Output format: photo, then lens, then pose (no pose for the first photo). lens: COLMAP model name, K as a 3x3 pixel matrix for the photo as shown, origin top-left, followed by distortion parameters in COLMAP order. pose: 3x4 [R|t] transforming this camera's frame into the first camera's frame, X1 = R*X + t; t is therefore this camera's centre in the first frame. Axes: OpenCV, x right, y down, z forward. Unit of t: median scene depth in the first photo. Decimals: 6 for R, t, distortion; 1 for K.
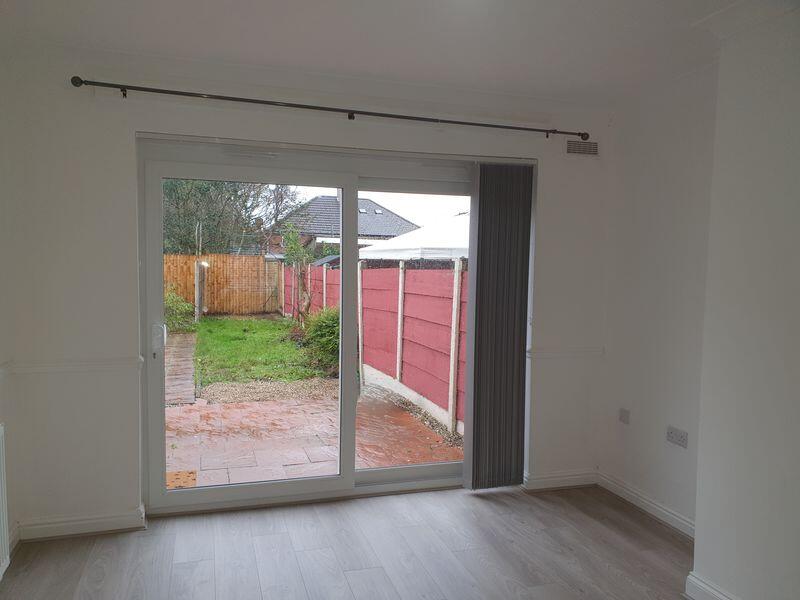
lens RADIAL K [[616.8, 0, 399.0], [0, 616.8, 316.2], [0, 0, 1]] dist [0.003637, 0.000391]
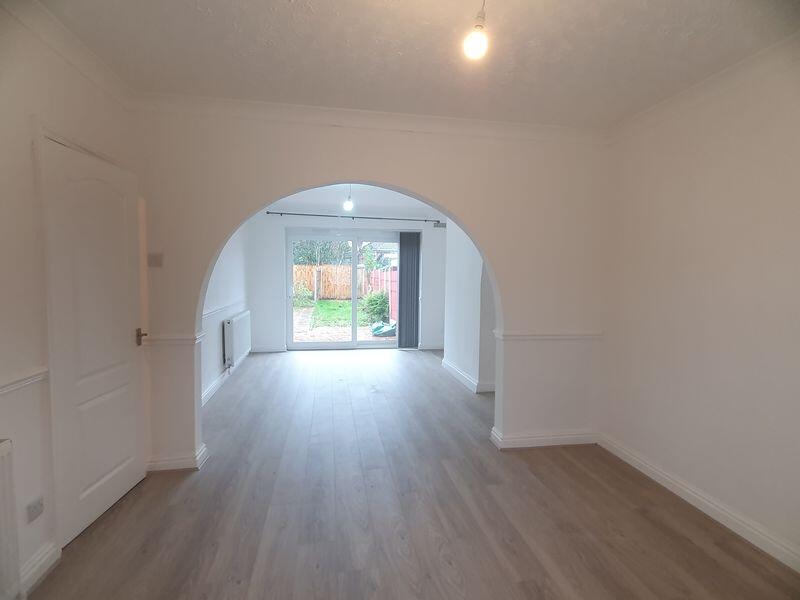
lens RADIAL K [[417.1, 0, 400.0], [0, 417.1, 300.0], [0, 0, 1]] dist [-0.000368, -0.000092]
pose [[0.991779, 0.004643, -0.127876, 0.138703], [-0.006484, 0.999881, -0.013983, 0.033462], [0.127795, 0.014697, 0.991692, -0.330965]]
